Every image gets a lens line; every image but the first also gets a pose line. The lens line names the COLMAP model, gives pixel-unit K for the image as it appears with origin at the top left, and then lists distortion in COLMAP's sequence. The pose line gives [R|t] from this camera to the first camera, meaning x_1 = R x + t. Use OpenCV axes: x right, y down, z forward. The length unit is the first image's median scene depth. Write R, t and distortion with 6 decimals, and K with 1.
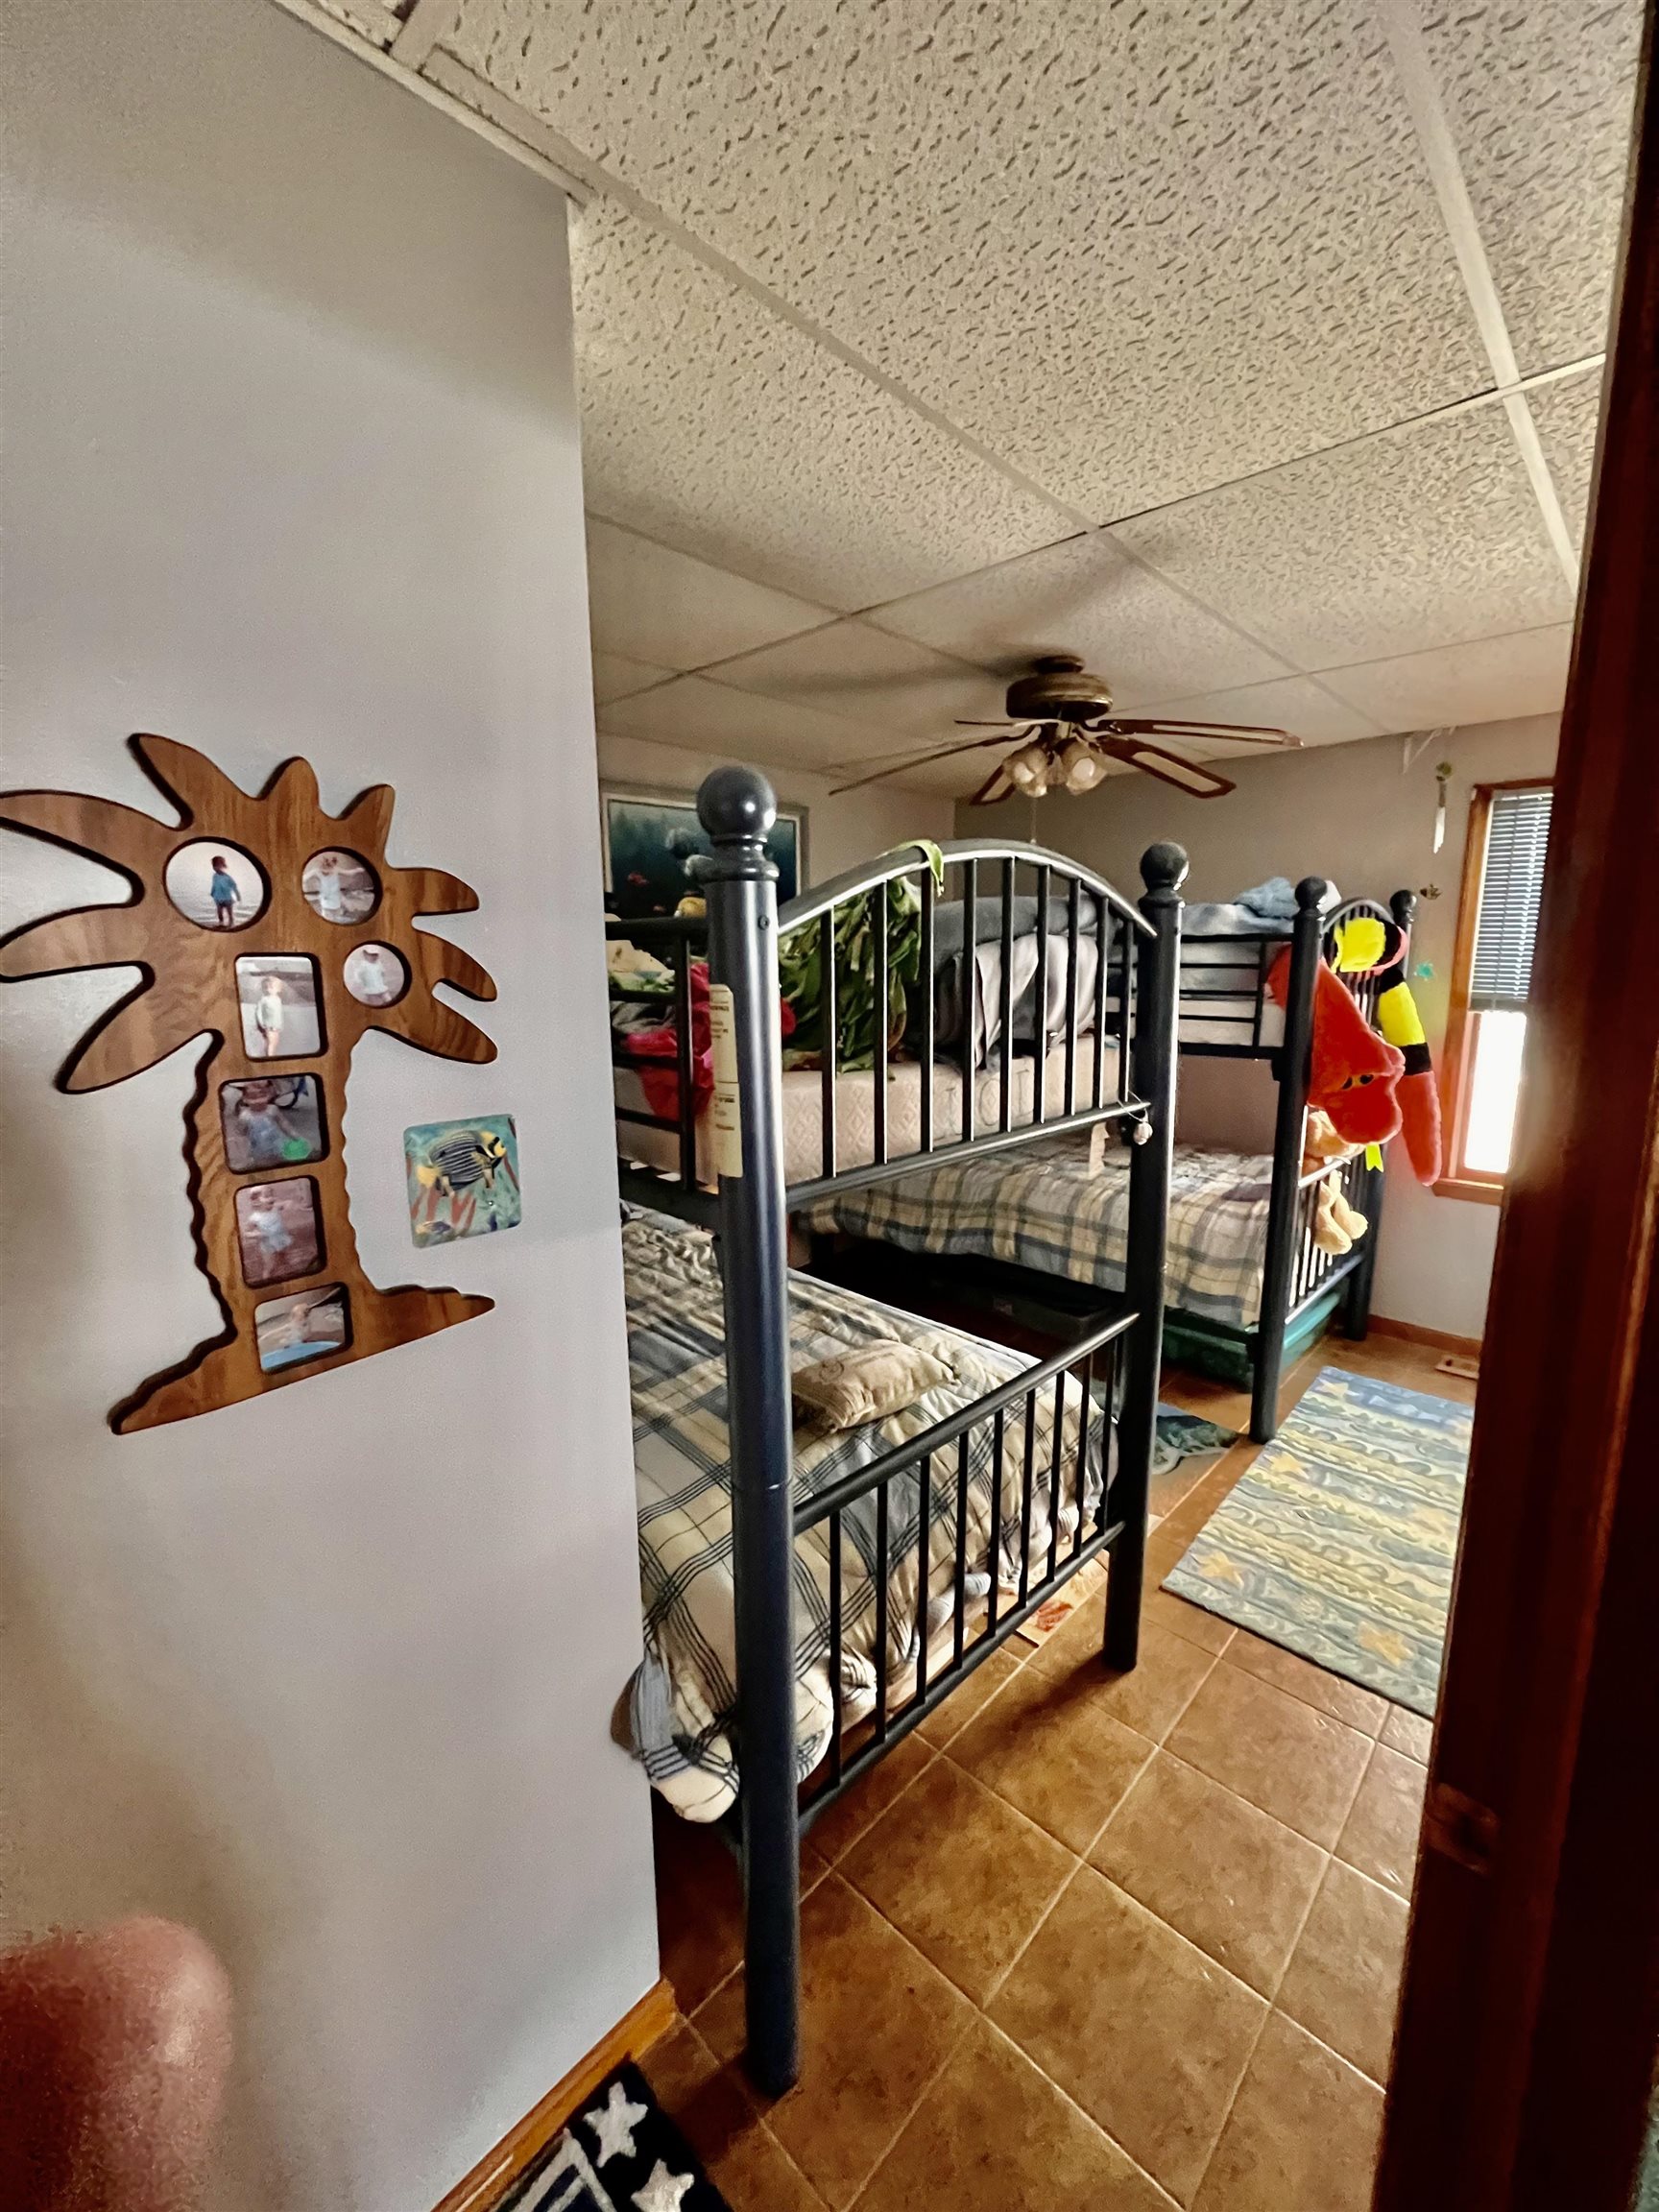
lens RADIAL K [[889.4, 0, 832.4], [0, 889.4, 1102.7], [0, 0, 1]] dist [-0.001328, 0.000181]
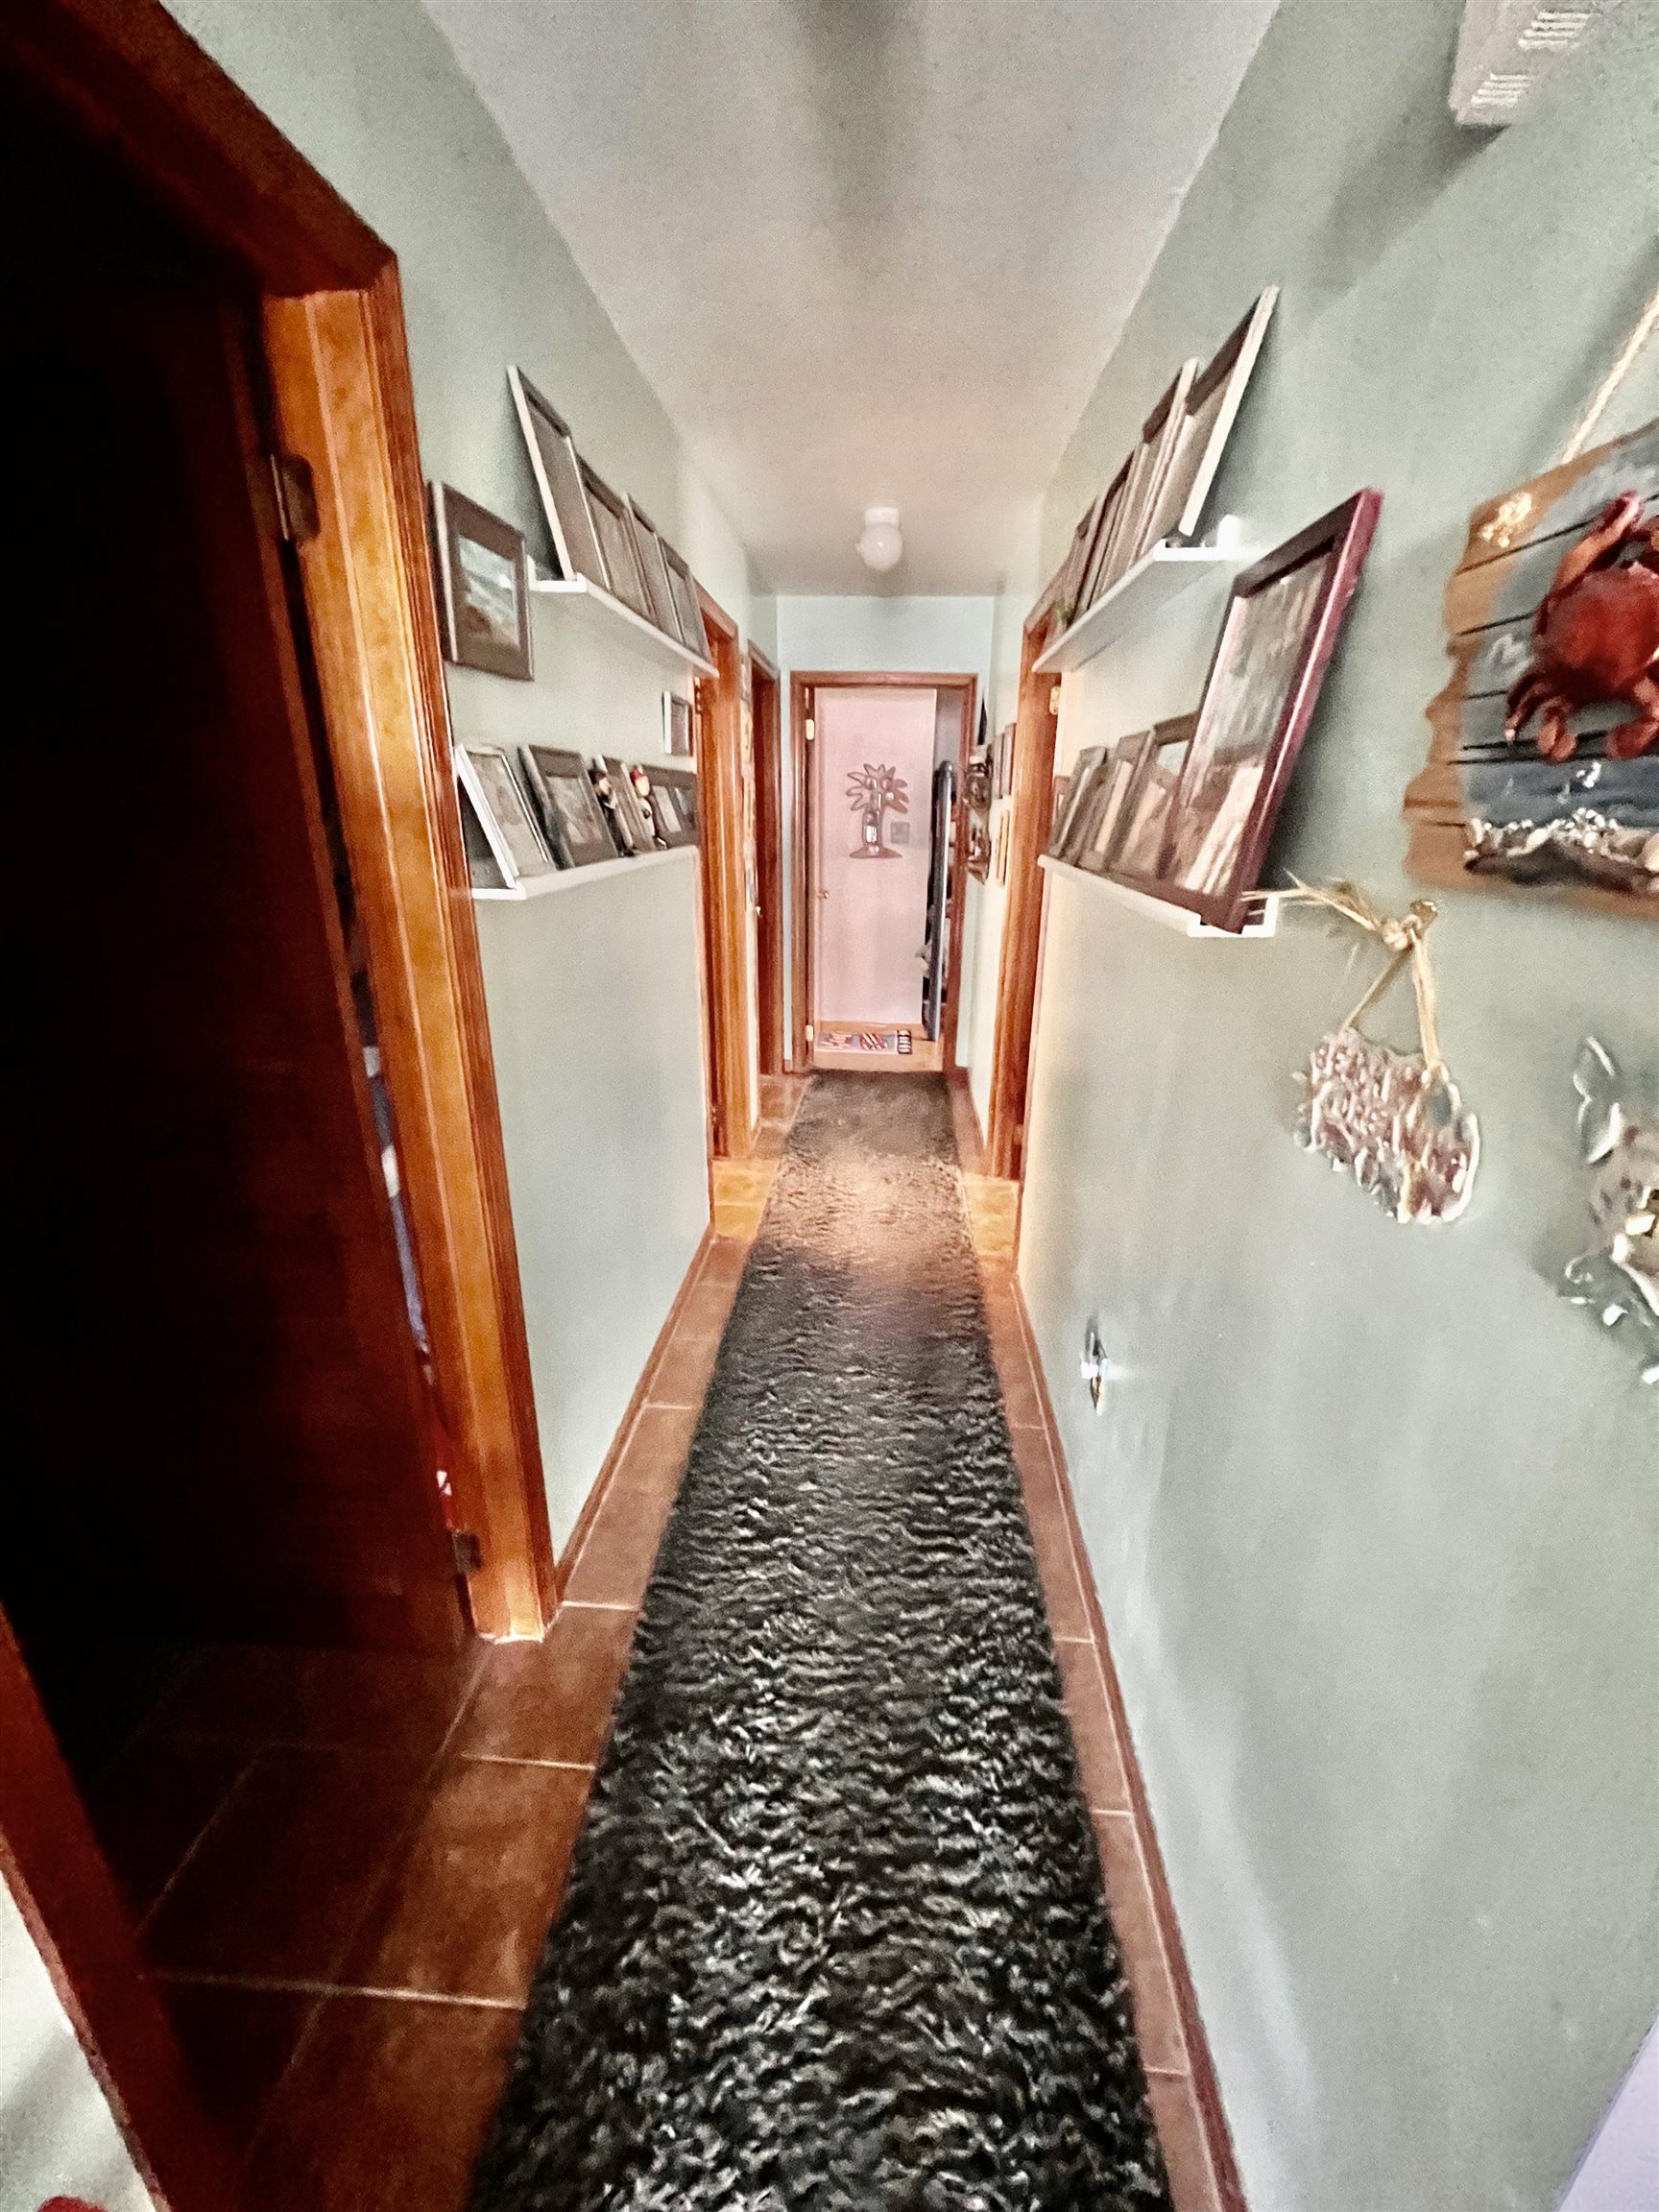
lens RADIAL K [[889.4, 0, 839.8], [0, 889.4, 1111.1], [0, 0, 1]] dist [-0.001328, 0.000181]
pose [[0.652390, 0.264344, -0.710288, 4.419155], [-0.146882, 0.963531, 0.223683, 0.661693], [0.743514, -0.041600, 0.667426, -3.667856]]
